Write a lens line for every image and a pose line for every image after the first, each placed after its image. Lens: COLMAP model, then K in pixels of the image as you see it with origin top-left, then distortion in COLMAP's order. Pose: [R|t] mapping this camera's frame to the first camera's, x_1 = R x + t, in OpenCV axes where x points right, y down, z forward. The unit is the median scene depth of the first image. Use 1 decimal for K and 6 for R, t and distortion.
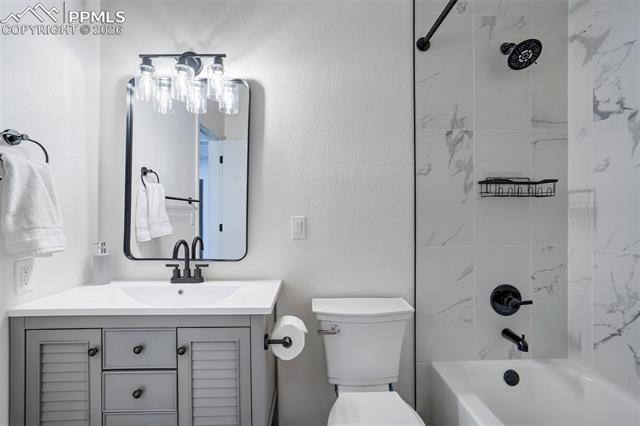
lens RADIAL K [[304.3, 0, 321.7], [0, 304.3, 213.8], [0, 0, 1]] dist [-0.021769, 0.008573]
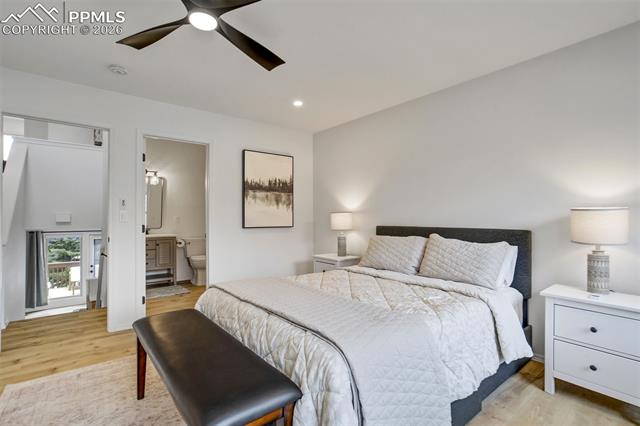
lens RADIAL K [[304.3, 0, 318.9], [0, 304.3, 212.3], [0, 0, 1]] dist [-0.021769, 0.008573]
pose [[0.806312, 0.007877, 0.591438, -0.885760], [-0.005895, 0.999969, -0.005281, -0.024799], [-0.591461, 0.000772, 0.806333, -3.076395]]
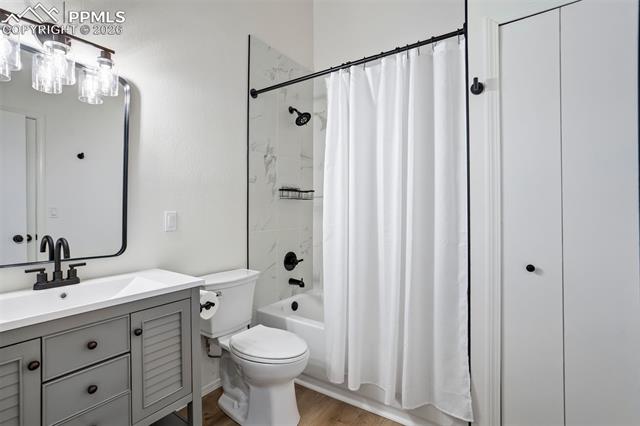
lens RADIAL K [[304.3, 0, 324.5], [0, 304.3, 208.8], [0, 0, 1]] dist [-0.021769, 0.008573]
pose [[0.590425, 0.000773, 0.807092, -0.693799], [0.000962, 0.999998, -0.001662, 0.000503], [-0.807092, 0.001758, 0.590424, -0.154116]]
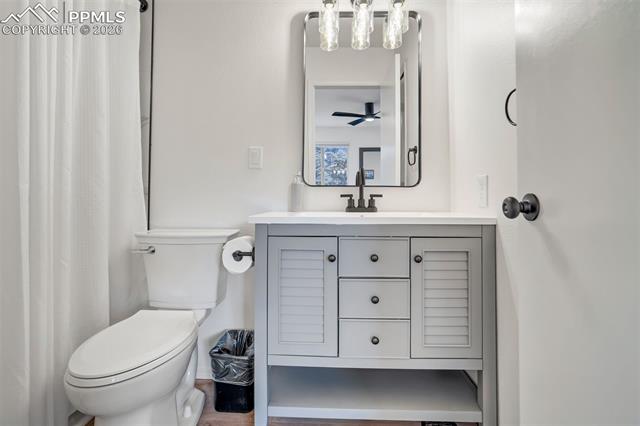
lens RADIAL K [[304.3, 0, 307.3], [0, 304.3, 201.8], [0, 0, 1]] dist [-0.021769, 0.008573]
pose [[0.997894, 0.001318, -0.064845, -0.558687], [-0.001047, 0.999991, 0.004214, 0.186850], [0.064850, -0.004137, 0.997886, -0.031461]]
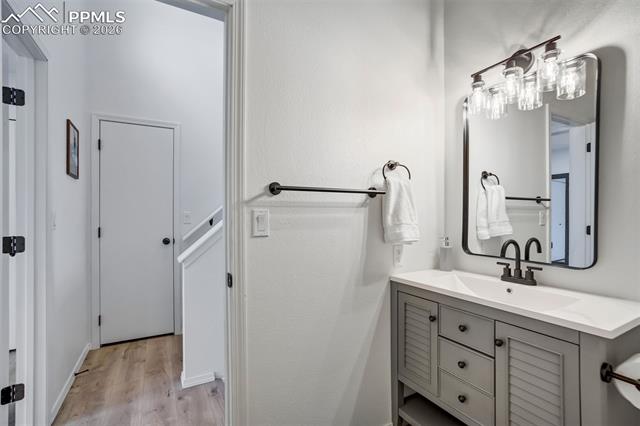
lens RADIAL K [[304.3, 0, 318.3], [0, 304.3, 214.6], [0, 0, 1]] dist [-0.021769, 0.008573]
pose [[0.453779, 0.000613, -0.891114, 0.143944], [0.003363, 0.999991, 0.002400, -0.003490], [0.891108, -0.004085, 0.453773, -0.037961]]
